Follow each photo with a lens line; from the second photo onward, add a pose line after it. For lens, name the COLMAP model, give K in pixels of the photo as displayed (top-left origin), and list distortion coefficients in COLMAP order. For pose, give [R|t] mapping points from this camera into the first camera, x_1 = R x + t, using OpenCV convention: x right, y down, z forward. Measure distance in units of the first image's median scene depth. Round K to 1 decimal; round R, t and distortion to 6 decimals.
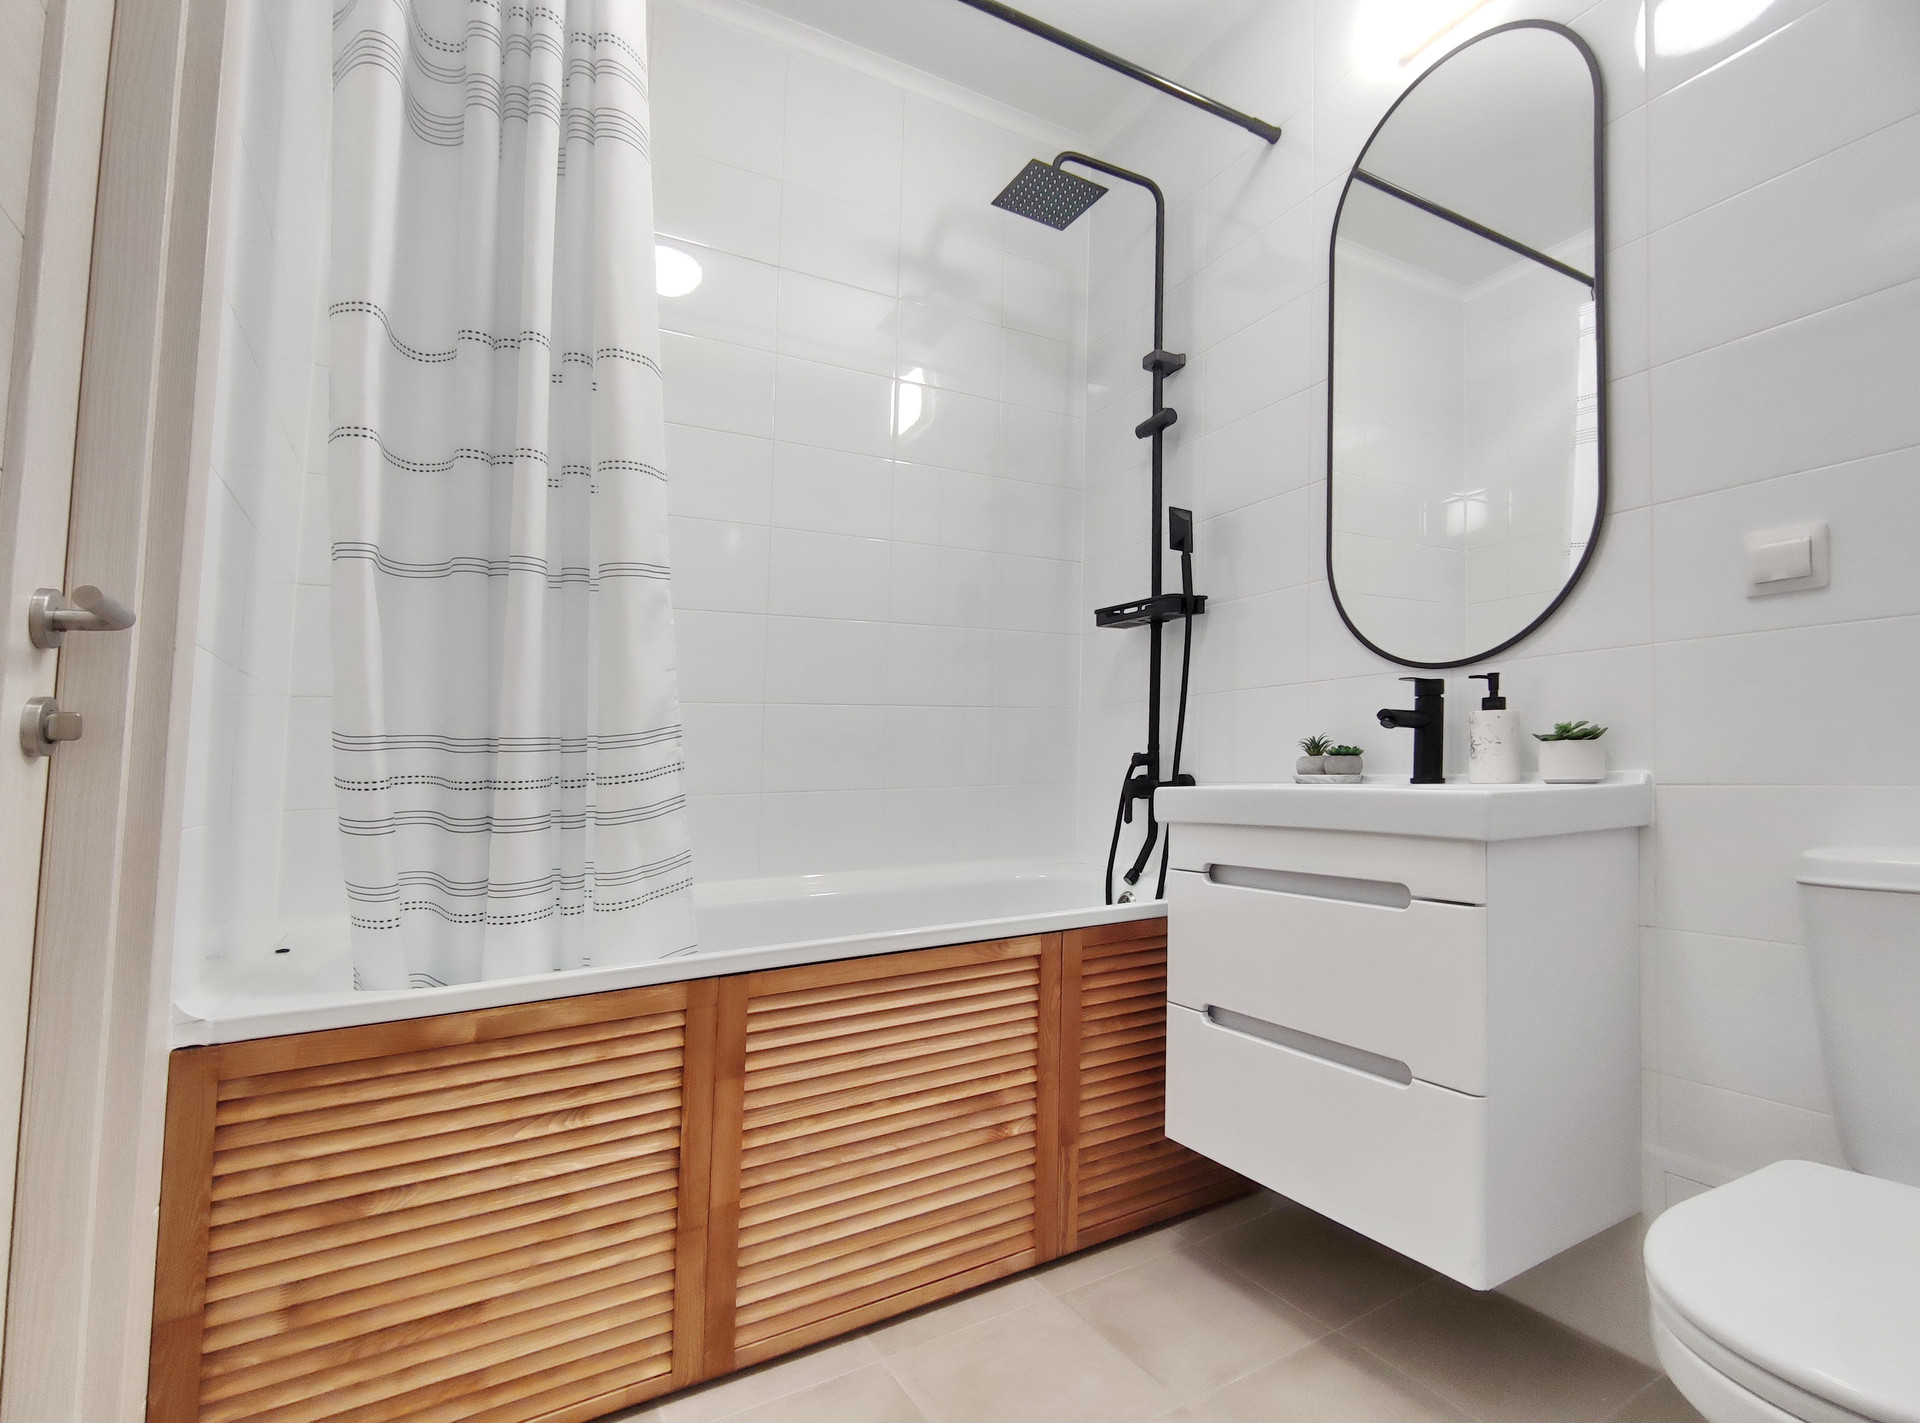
lens RADIAL K [[956.9, 0, 960.0], [0, 956.9, 711.5], [0, 0, 1]] dist [0.033654, 0.000265]
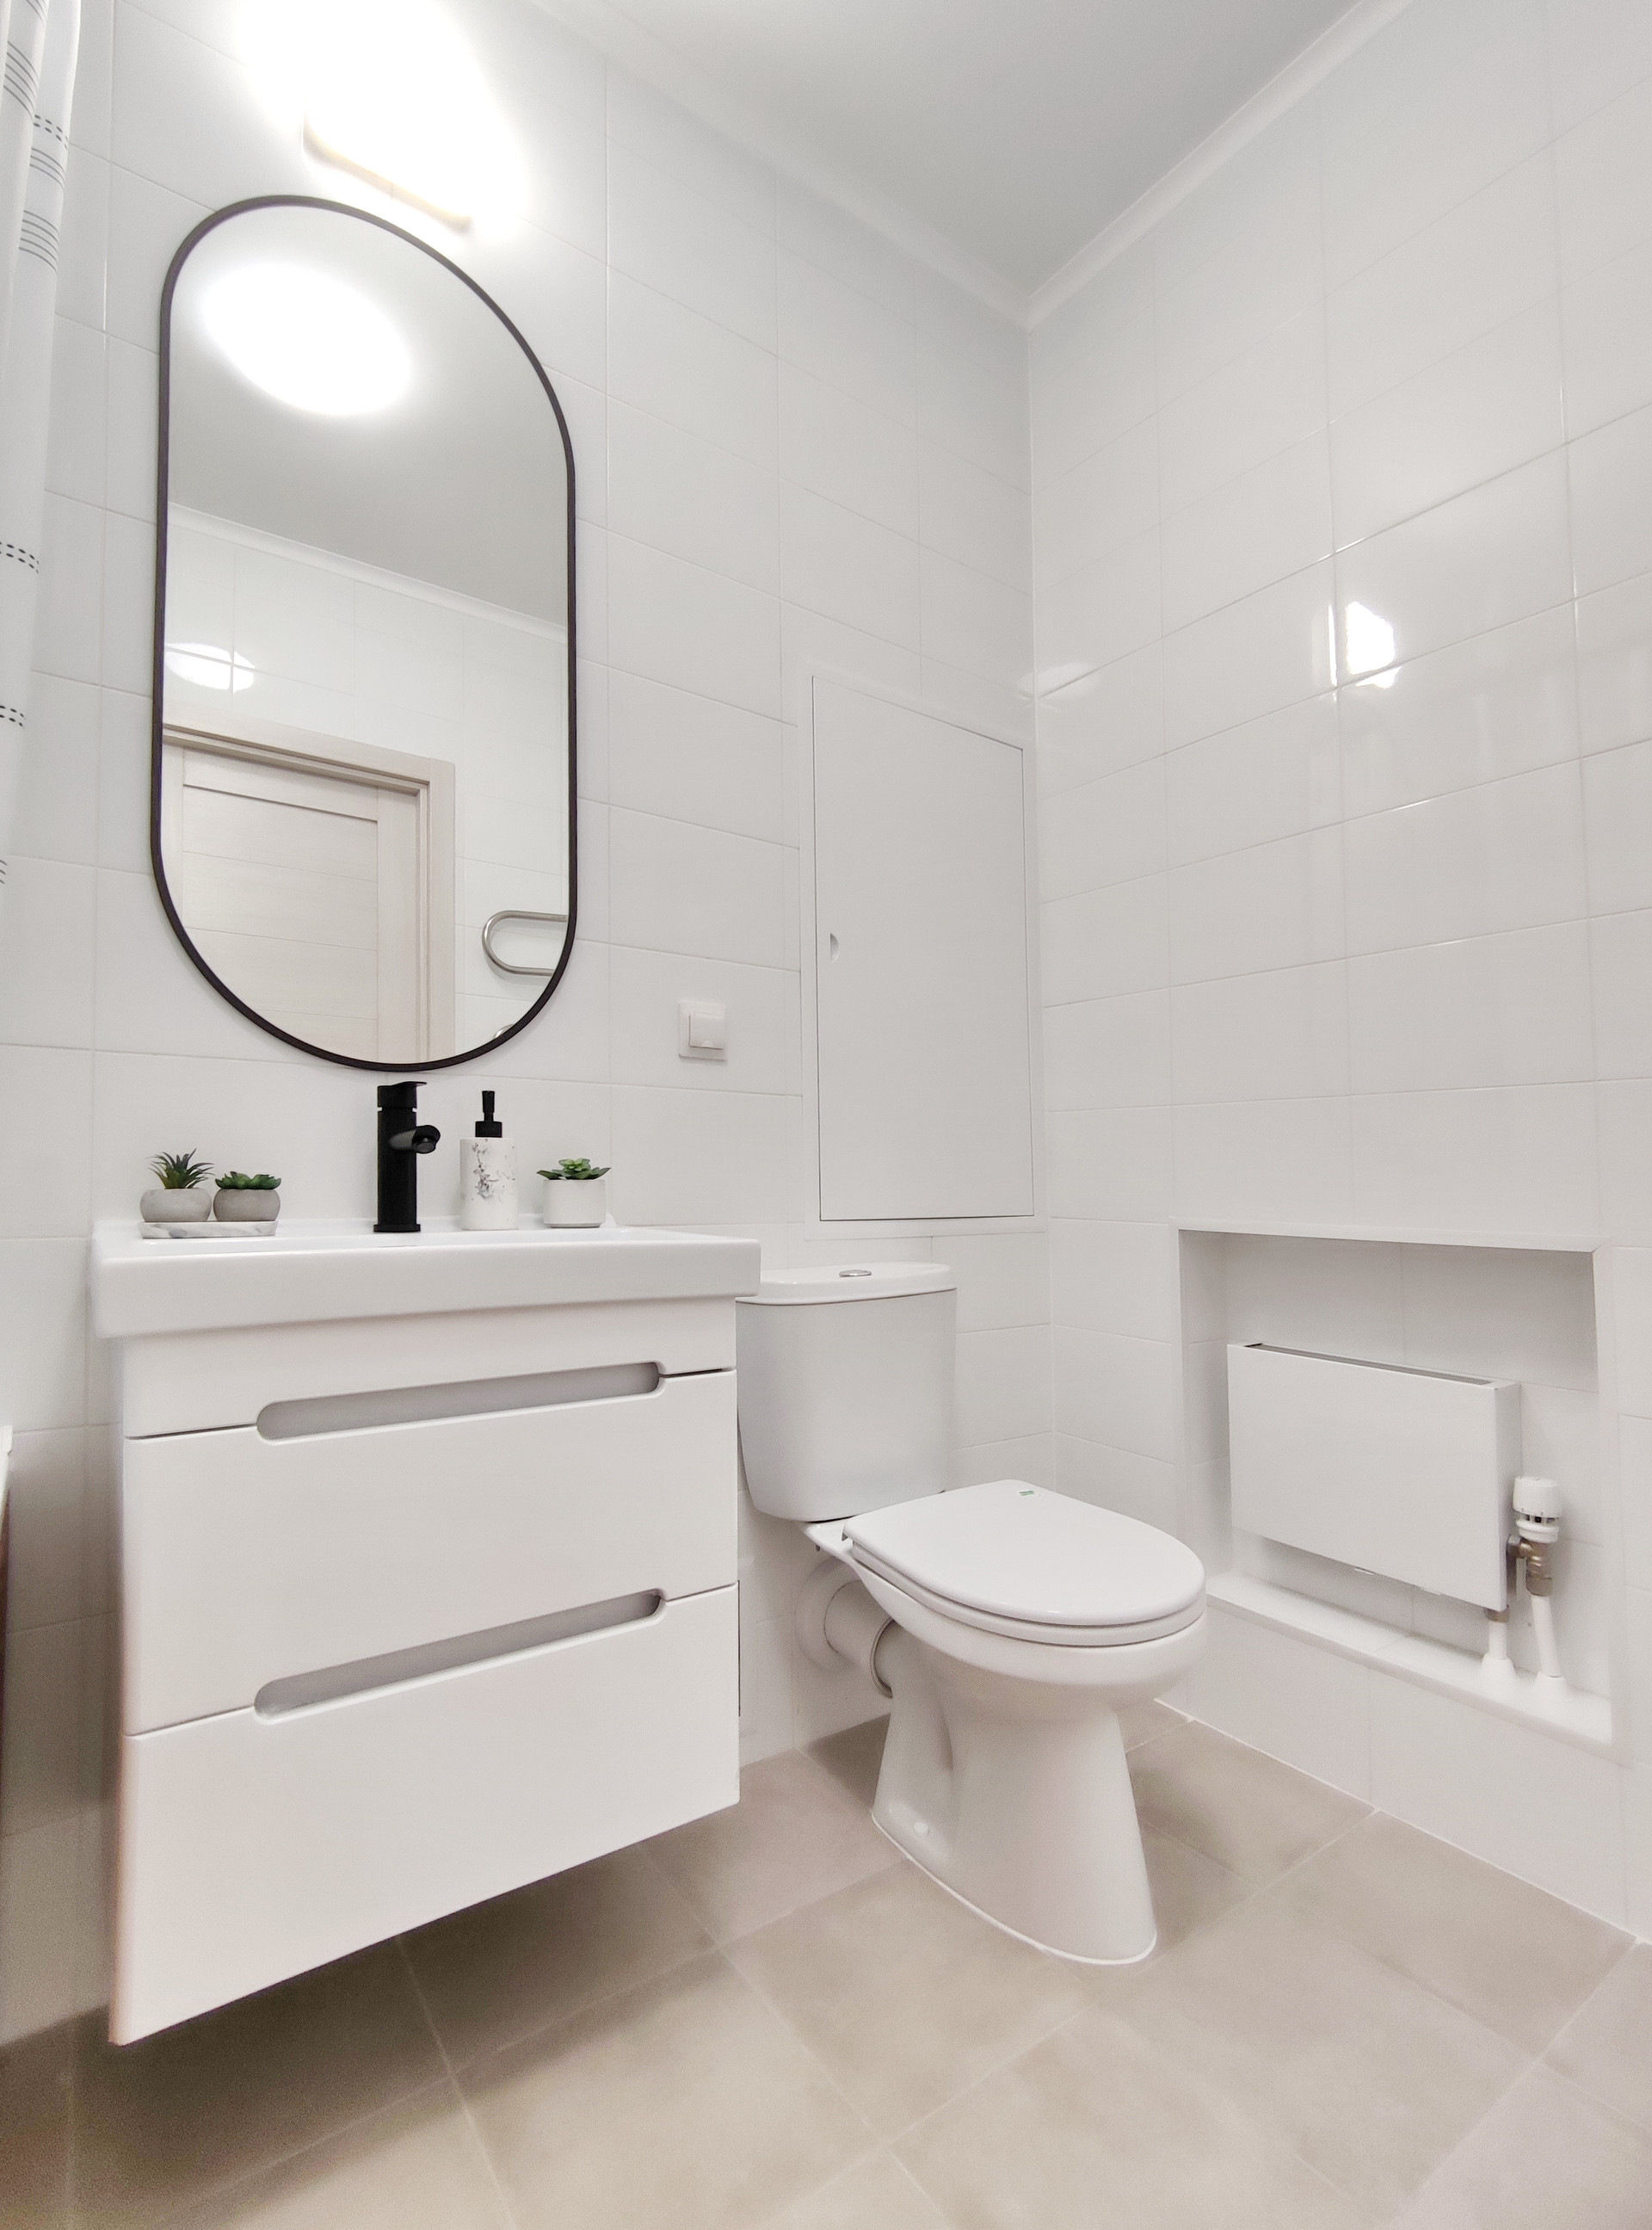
lens RADIAL K [[1111.3, 0, 872.4], [0, 1111.3, 1119.0], [0, 0, 1]] dist [0.033654, 0.000265]
pose [[-0.147120, 0.051606, 0.987771, -0.385556], [-0.079991, 0.994746, -0.063884, 0.016022], [-0.985879, -0.088411, -0.142219, 0.751201]]
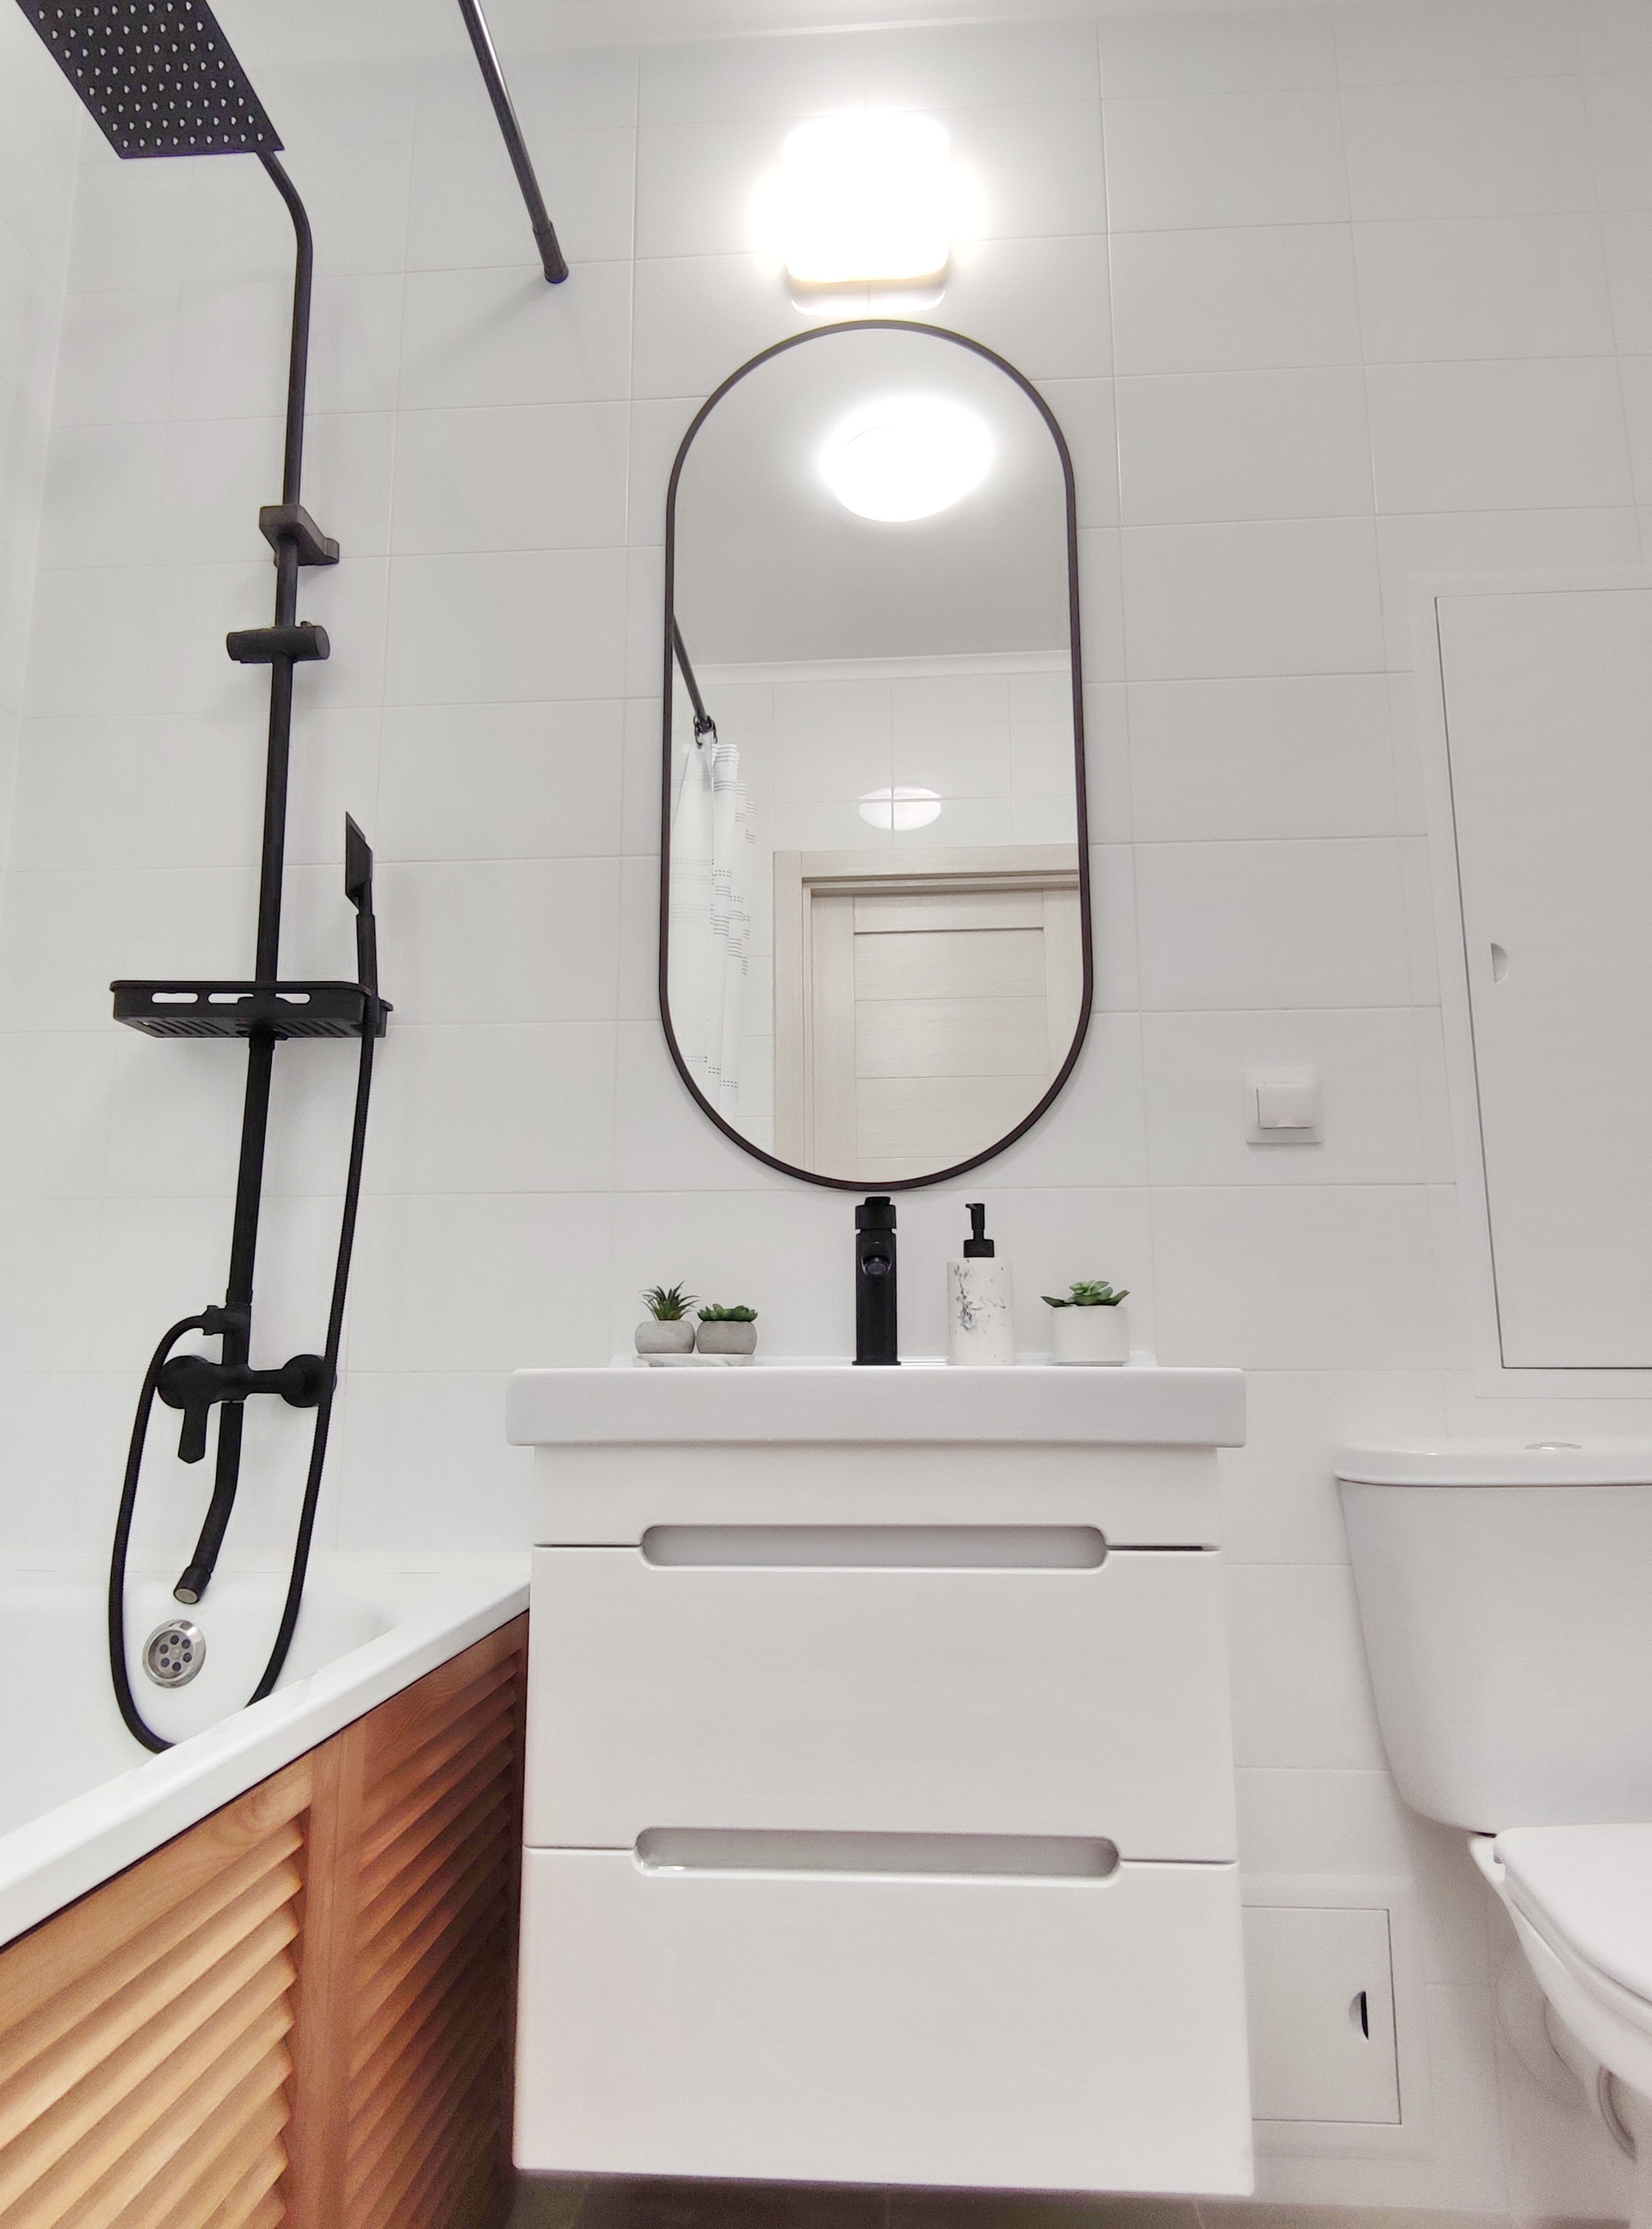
lens RADIAL K [[1490.4, 0, 826.0], [0, 1490.4, 1114.5], [0, 0, 1]] dist [0.031593, 0.001306]
pose [[0.530620, 0.147117, 0.834745, -0.360869], [-0.057419, 0.988799, -0.137768, 0.045194], [-0.845663, 0.025172, 0.533124, 0.487718]]
